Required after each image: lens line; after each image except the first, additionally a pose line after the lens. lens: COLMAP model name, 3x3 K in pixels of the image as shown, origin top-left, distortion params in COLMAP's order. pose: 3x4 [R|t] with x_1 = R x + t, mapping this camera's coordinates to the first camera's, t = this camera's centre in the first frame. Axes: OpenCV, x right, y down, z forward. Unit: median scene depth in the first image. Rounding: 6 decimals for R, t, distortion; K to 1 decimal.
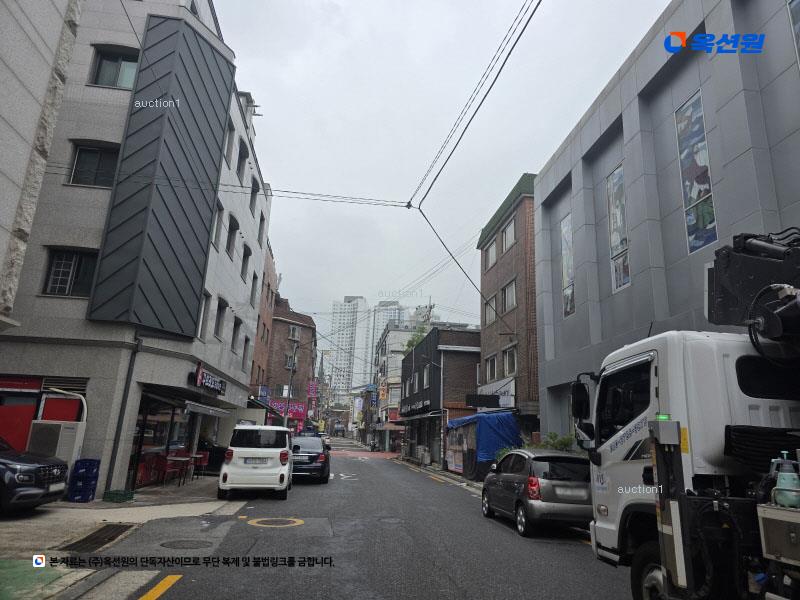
lens RADIAL K [[530.8, 0, 404.6], [0, 530.8, 289.8], [0, 0, 1]] dist [0.087378, -0.078265]
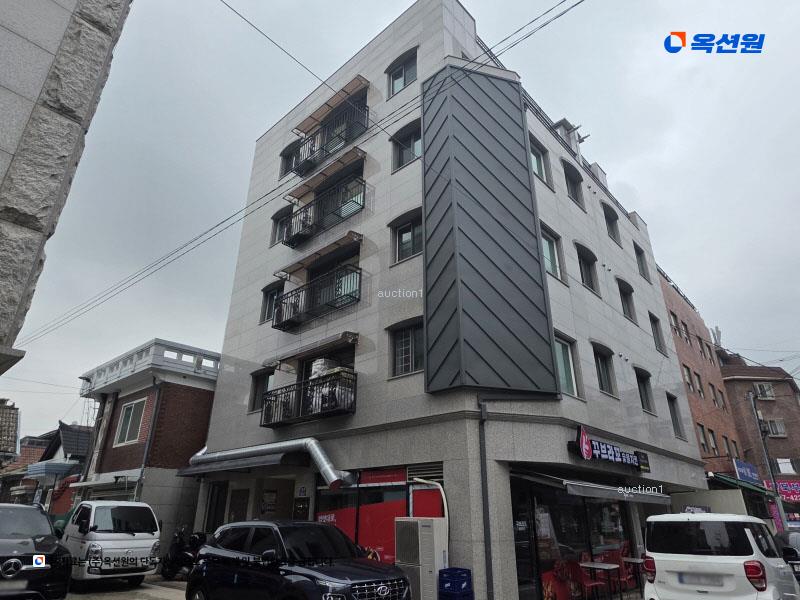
lens RADIAL K [[486.2, 0, 400.0], [0, 486.2, 300.0], [0, 0, 1]] dist [0.001778, -0.000738]
pose [[0.638743, -0.350006, -0.685203, -0.023711], [0.226043, 0.936609, -0.267709, 0.104206], [0.735467, 0.016112, 0.677369, 0.399365]]
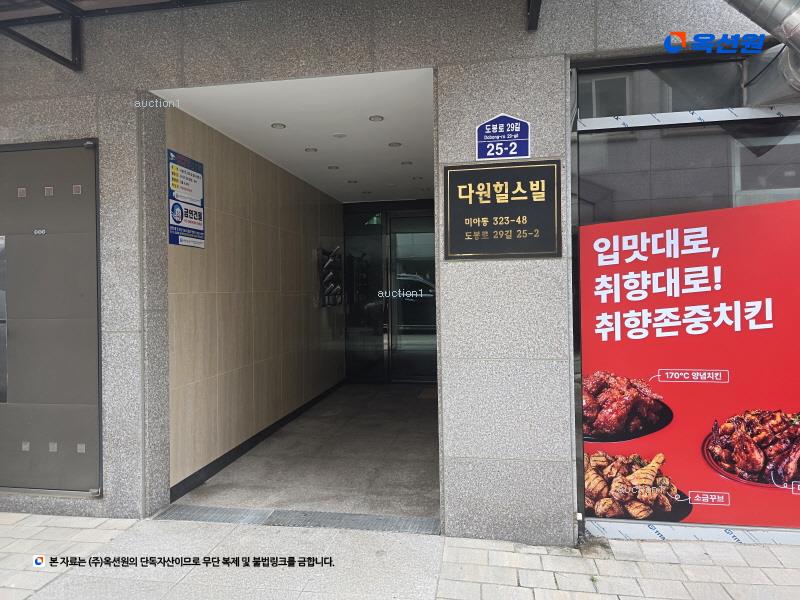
lens RADIAL K [[530.8, 0, 404.6], [0, 530.8, 289.8], [0, 0, 1]] dist [0.087378, -0.078265]
pose [[0.954083, -0.054592, -0.294525, -0.812171], [0.133476, 0.957721, 0.254861, 0.150271], [0.268159, -0.282471, 0.921033, 0.637987]]
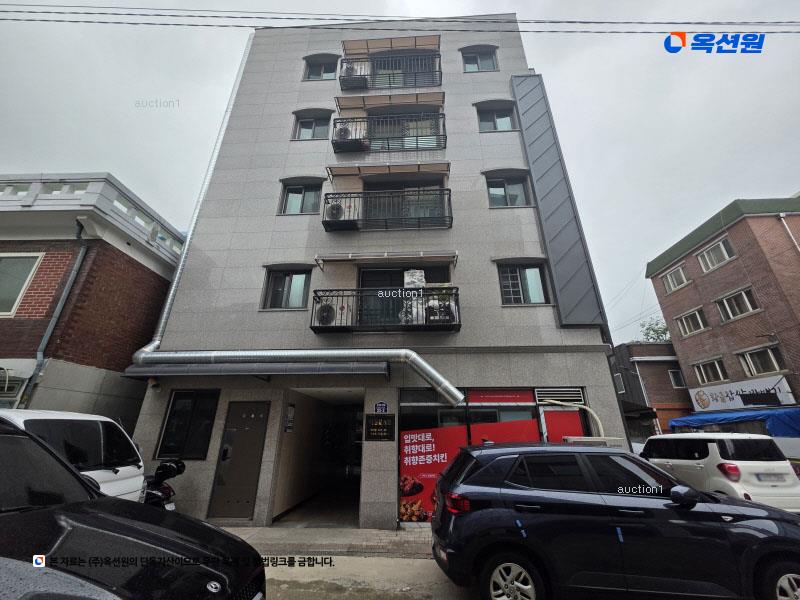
lens RADIAL K [[317.2, 0, 400.0], [0, 317.2, 300.0], [0, 0, 1]] dist [0.003031, 0.000379]
pose [[0.982896, -0.106496, -0.150247, -0.714075], [0.085990, 0.986839, -0.136944, 0.057801], [0.162854, 0.121682, 0.979118, 0.361626]]
